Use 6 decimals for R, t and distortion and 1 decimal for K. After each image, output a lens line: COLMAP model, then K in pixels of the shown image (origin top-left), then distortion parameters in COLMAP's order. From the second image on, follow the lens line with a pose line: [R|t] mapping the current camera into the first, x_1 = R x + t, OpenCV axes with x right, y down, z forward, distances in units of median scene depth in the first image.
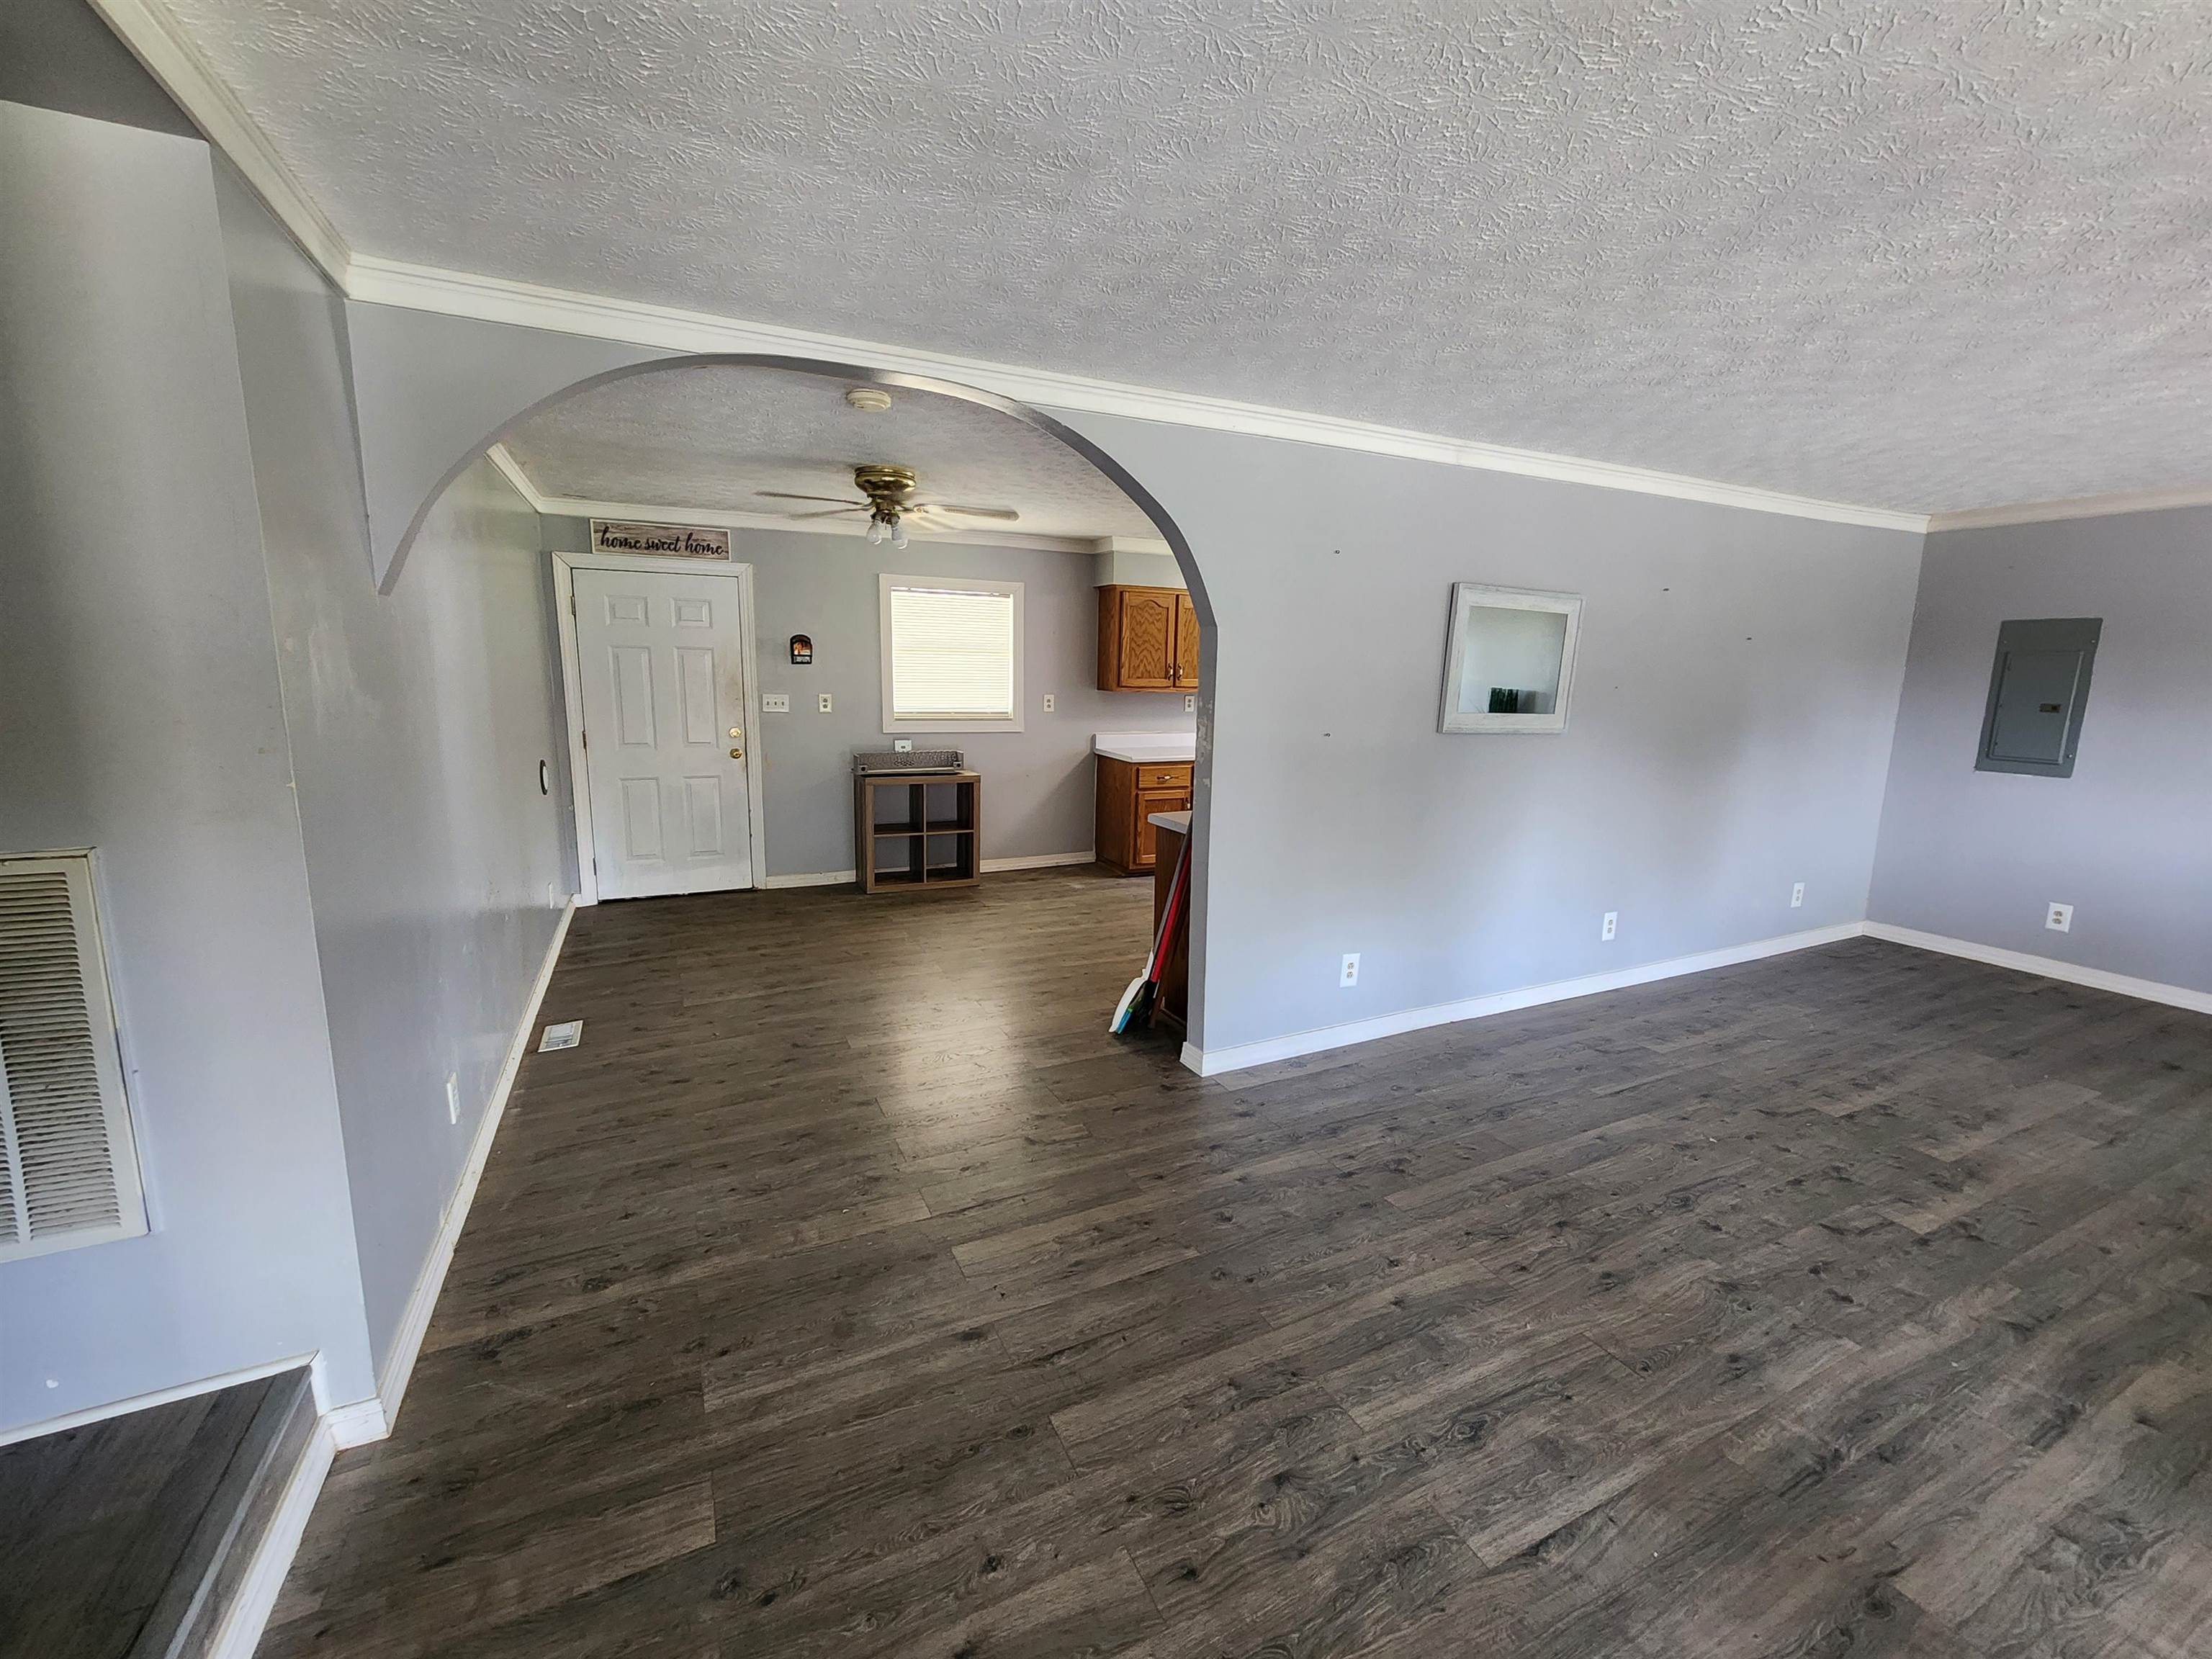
lens RADIAL K [[910.2, 0, 1108.6], [0, 910.2, 828.5], [0, 0, 1]] dist [0.003466, -0.000559]
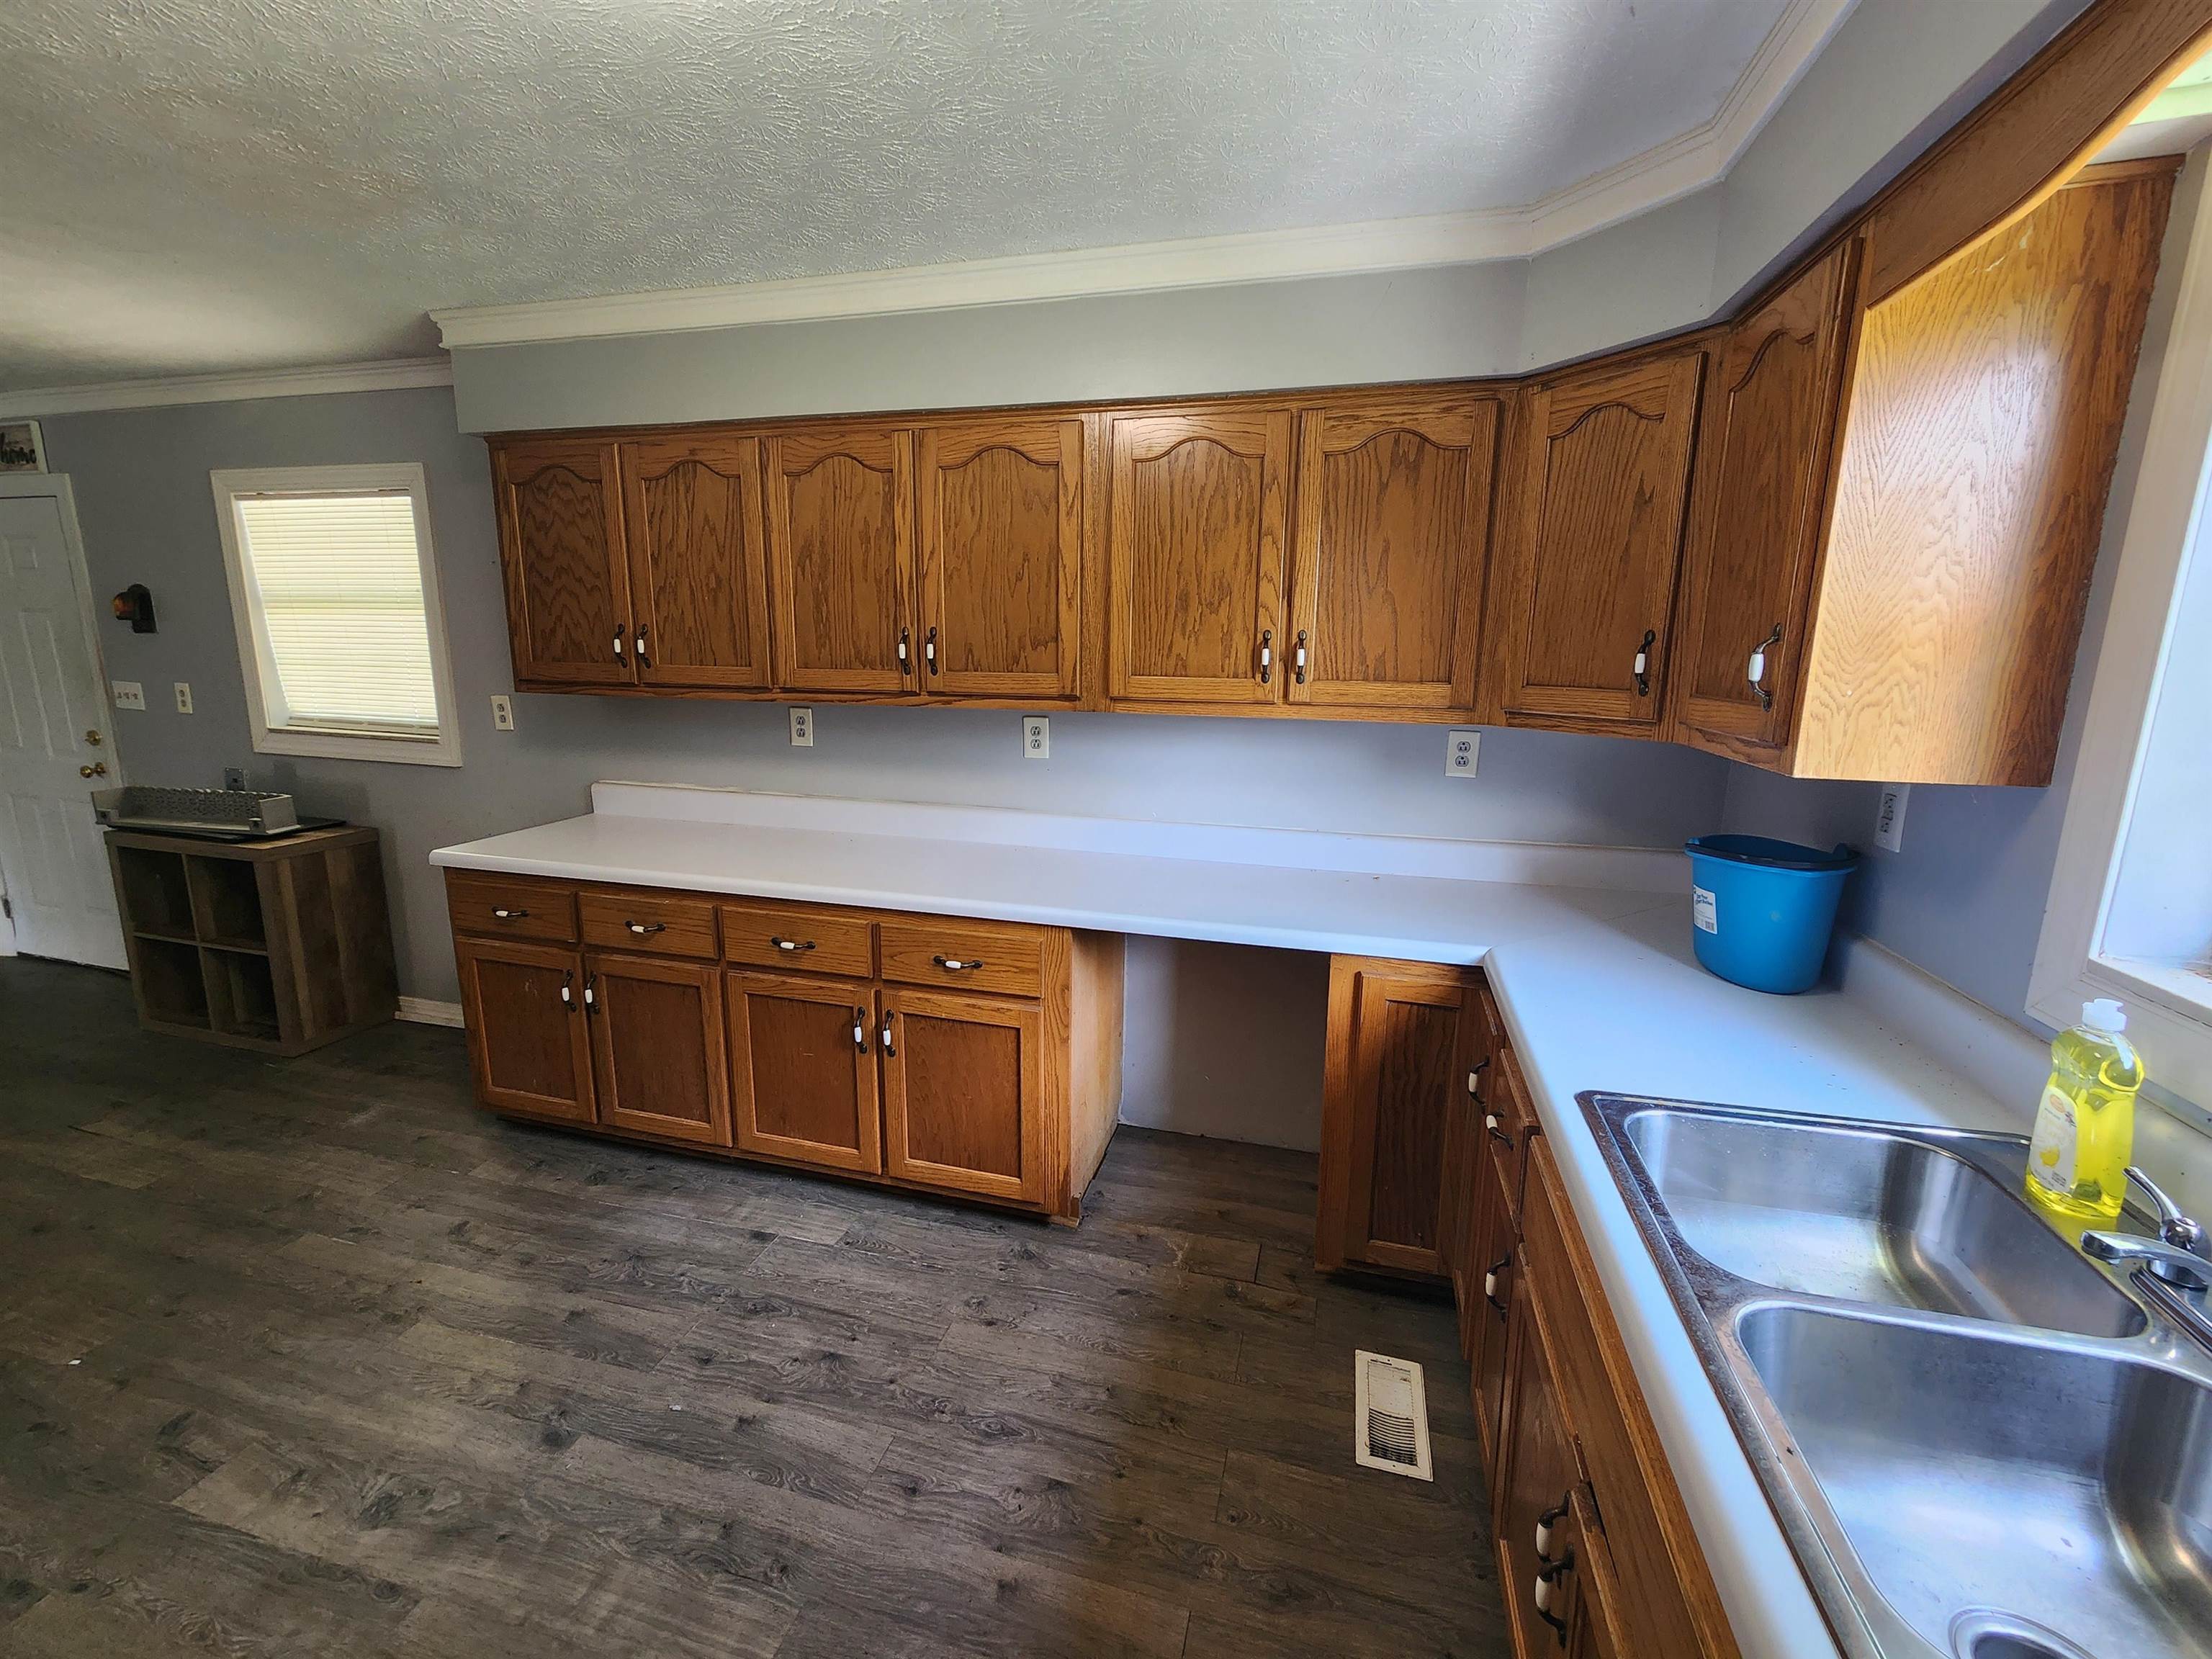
lens RADIAL K [[910.2, 0, 1105.9], [0, 910.2, 818.5], [0, 0, 1]] dist [0.003466, -0.000559]
pose [[0.754954, 0.115665, -0.645497, 0.411709], [-0.116624, 0.992312, 0.041410, -0.115609], [0.645324, 0.044018, 0.762639, 0.698895]]
